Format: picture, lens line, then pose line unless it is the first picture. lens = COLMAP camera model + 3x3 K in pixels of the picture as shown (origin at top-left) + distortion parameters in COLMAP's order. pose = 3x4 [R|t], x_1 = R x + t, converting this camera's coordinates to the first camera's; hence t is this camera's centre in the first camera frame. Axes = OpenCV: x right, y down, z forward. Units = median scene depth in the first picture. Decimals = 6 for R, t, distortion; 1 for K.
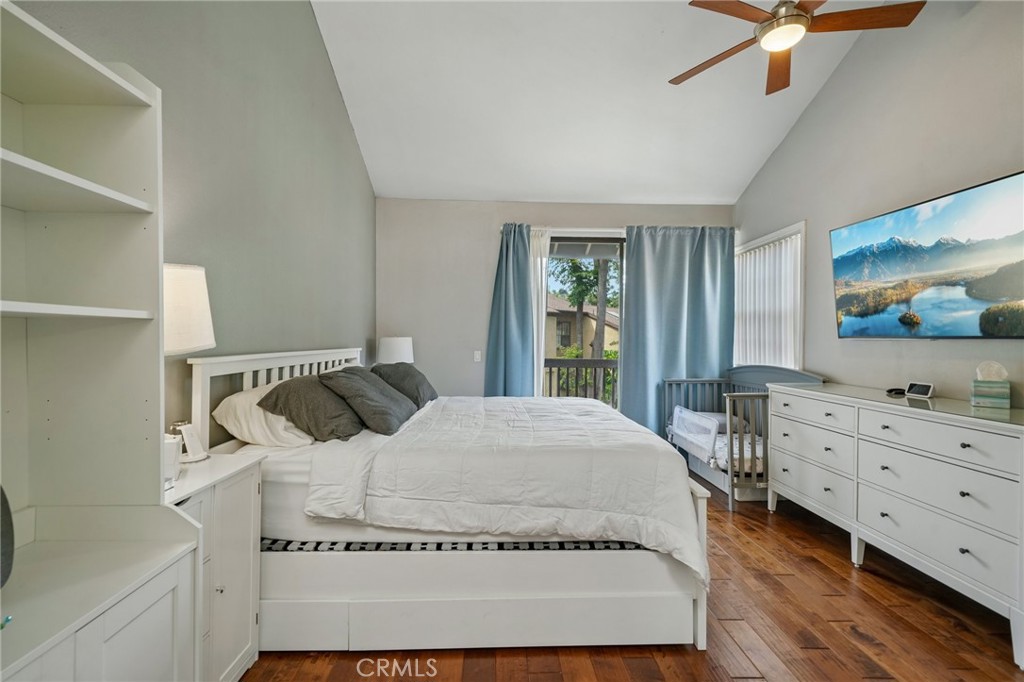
lens RADIAL K [[438.3, 0, 506.2], [0, 438.3, 340.5], [0, 0, 1]] dist [0.002454, -0.000130]
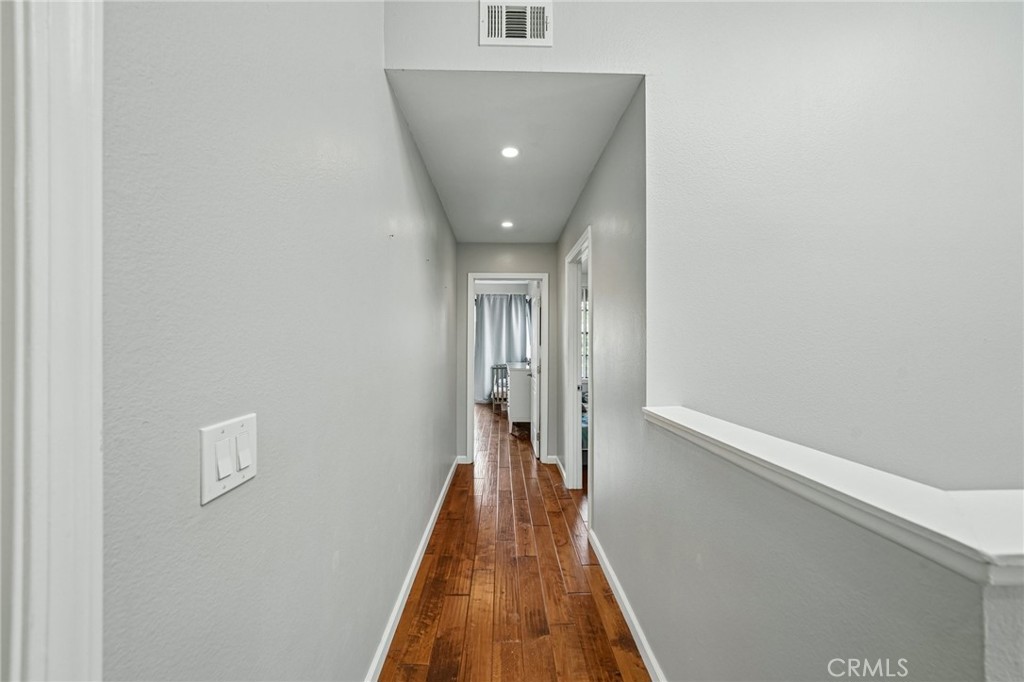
lens RADIAL K [[355.8, 0, 510.2], [0, 355.8, 341.7], [0, 0, 1]] dist [-0.013353, 0.000009]
pose [[0.999993, -0.003175, -0.001875, 0.448018], [0.003172, 0.999994, -0.001296, -0.019110], [0.001879, 0.001290, 0.999997, -0.790286]]
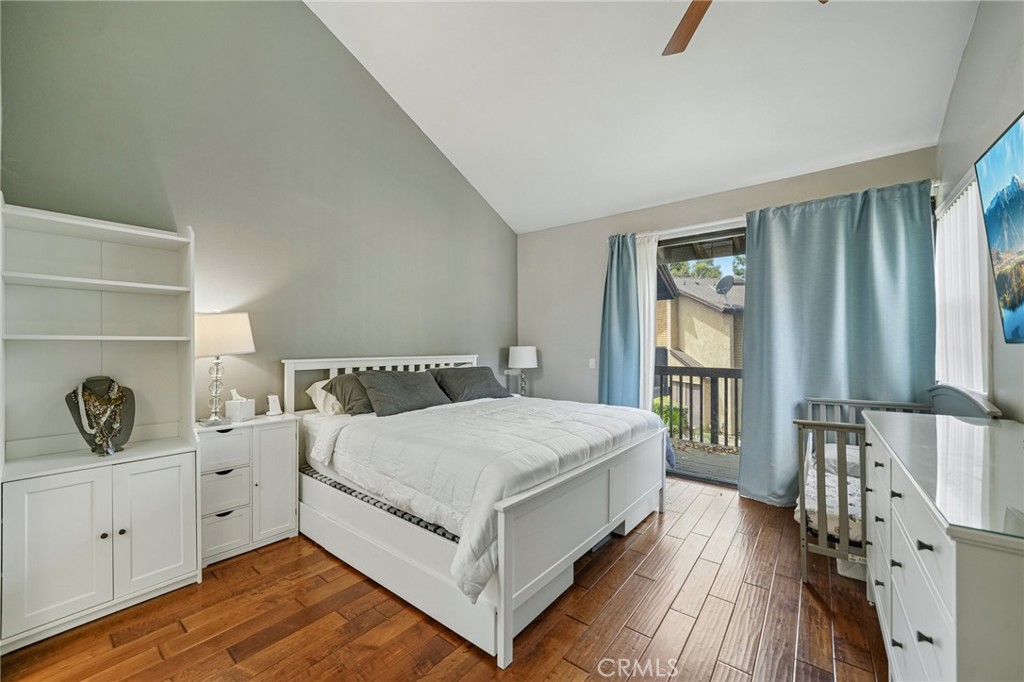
lens RADIAL K [[390.1, 0, 511.5], [0, 390.1, 343.2], [0, 0, 1]] dist [-0.017137, -0.000146]
pose [[0.765659, -0.013630, -0.643103, 0.405234], [0.004841, 0.999869, -0.015428, 0.000012], [0.643229, 0.008699, 0.765625, 0.140360]]
